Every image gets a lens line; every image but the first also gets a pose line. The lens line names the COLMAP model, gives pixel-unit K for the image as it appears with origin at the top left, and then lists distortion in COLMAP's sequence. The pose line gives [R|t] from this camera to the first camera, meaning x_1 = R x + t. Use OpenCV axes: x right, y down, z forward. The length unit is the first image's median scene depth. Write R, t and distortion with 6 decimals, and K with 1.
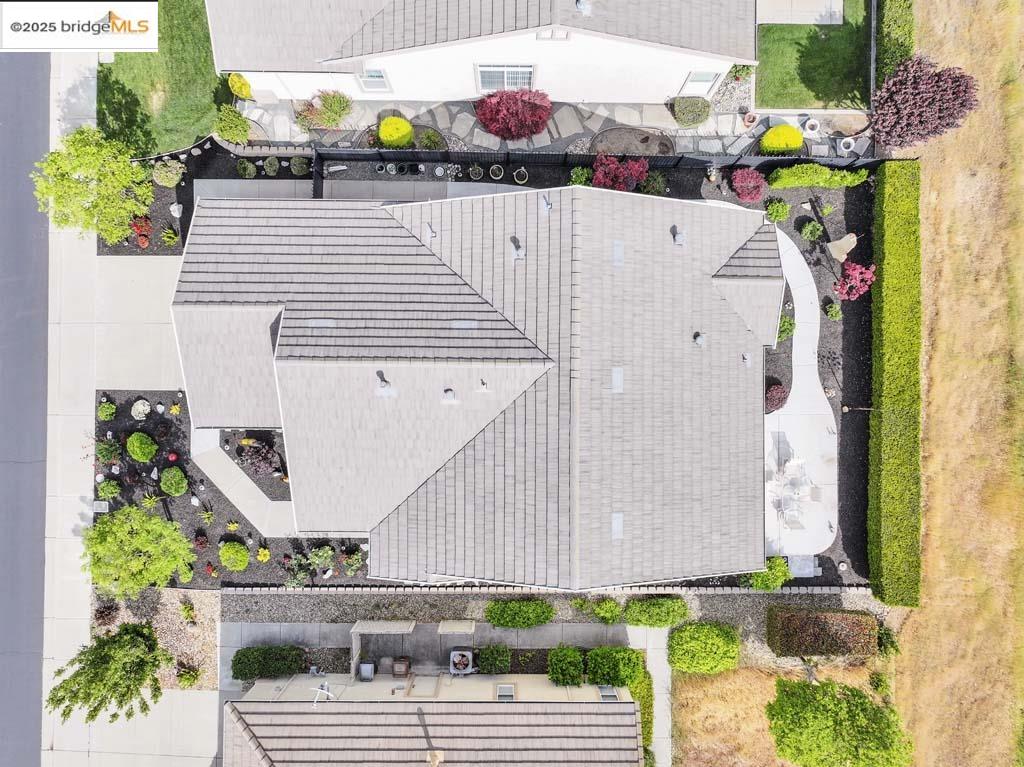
lens RADIAL K [[716.0, 0, 512.0], [0, 716.0, 383.5], [0, 0, 1]] dist [-0.003378, 0.006864]
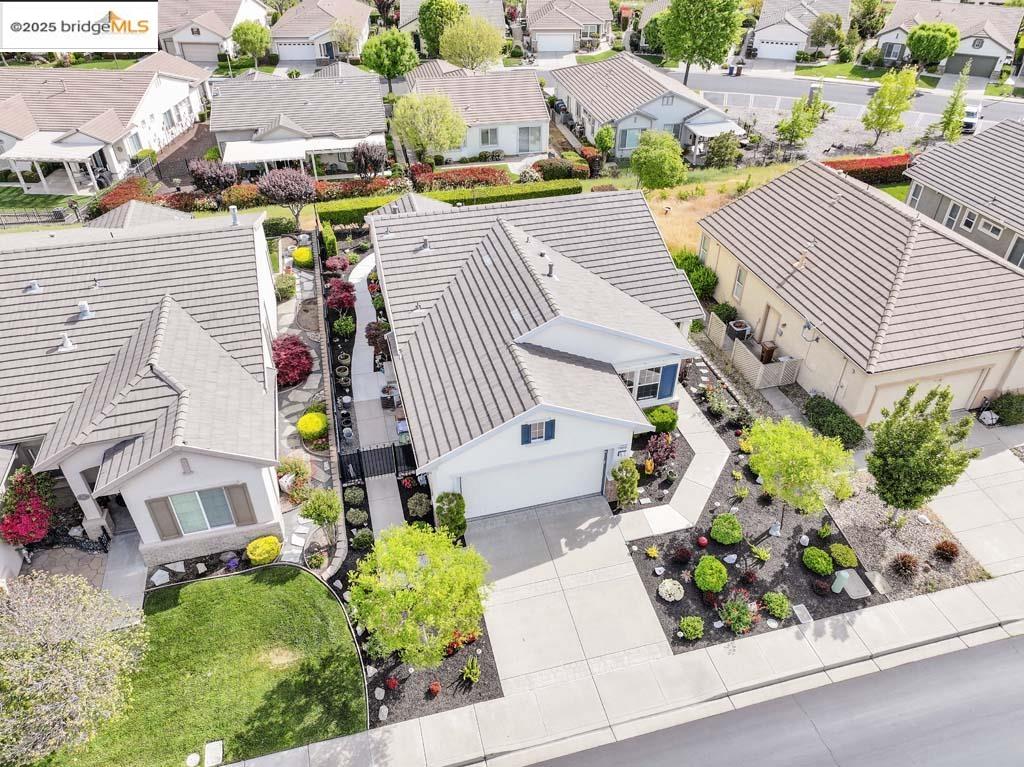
lens RADIAL K [[716.0, 0, 512.0], [0, 716.0, 383.5], [0, 0, 1]] dist [-0.003378, 0.006864]
pose [[-0.268305, -0.585199, 0.765216, -0.973909], [0.962648, -0.132901, 0.235894, -0.306594], [-0.036347, 0.799925, 0.598999, 0.326854]]
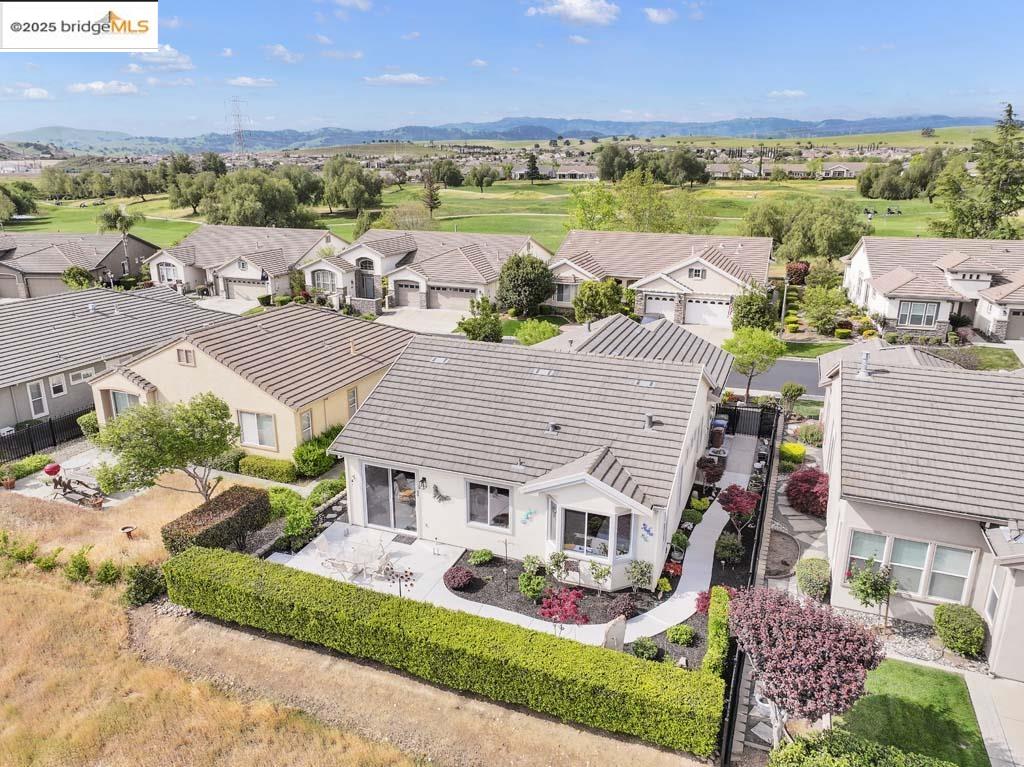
lens RADIAL K [[716.0, 0, 512.0], [0, 716.0, 383.5], [0, 0, 1]] dist [-0.003378, 0.006864]
pose [[-0.363042, 0.266044, -0.892984, 1.037545], [-0.931509, -0.080816, 0.354627, -0.324069], [0.022179, 0.960567, 0.277162, 0.539056]]
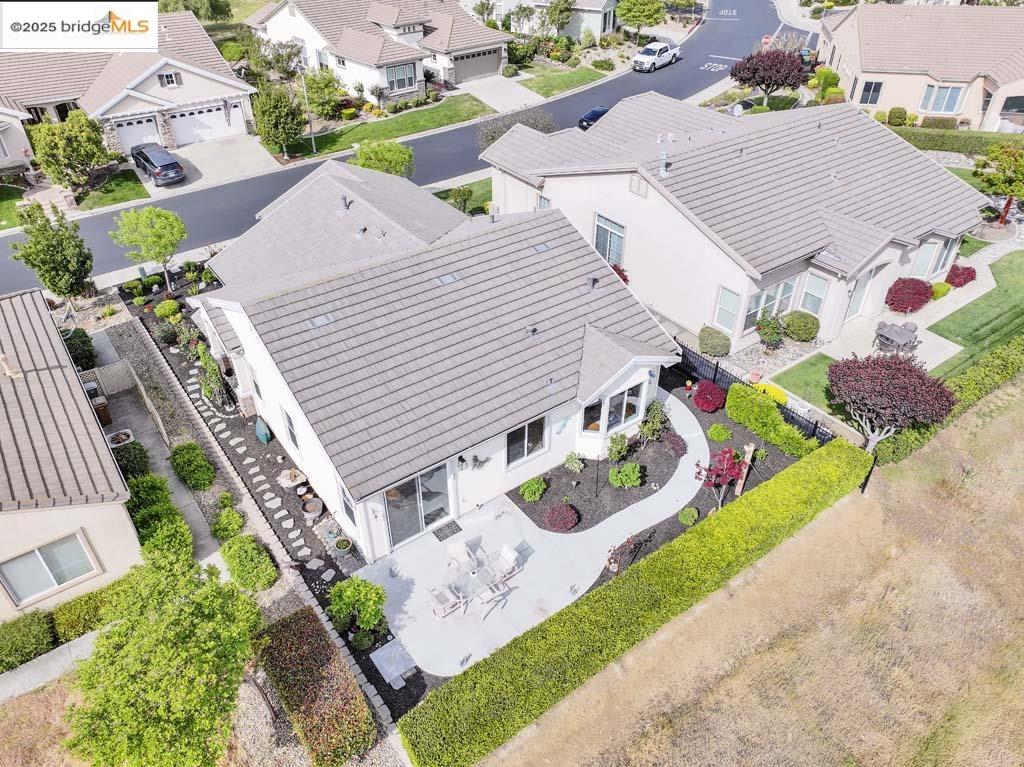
lens RADIAL K [[716.0, 0, 512.0], [0, 716.0, 383.5], [0, 0, 1]] dist [-0.003378, 0.006864]
pose [[0.599551, 0.473395, -0.645319, 0.779298], [-0.799959, 0.379225, -0.465030, 0.378056], [0.024578, 0.795038, 0.606061, 0.384452]]
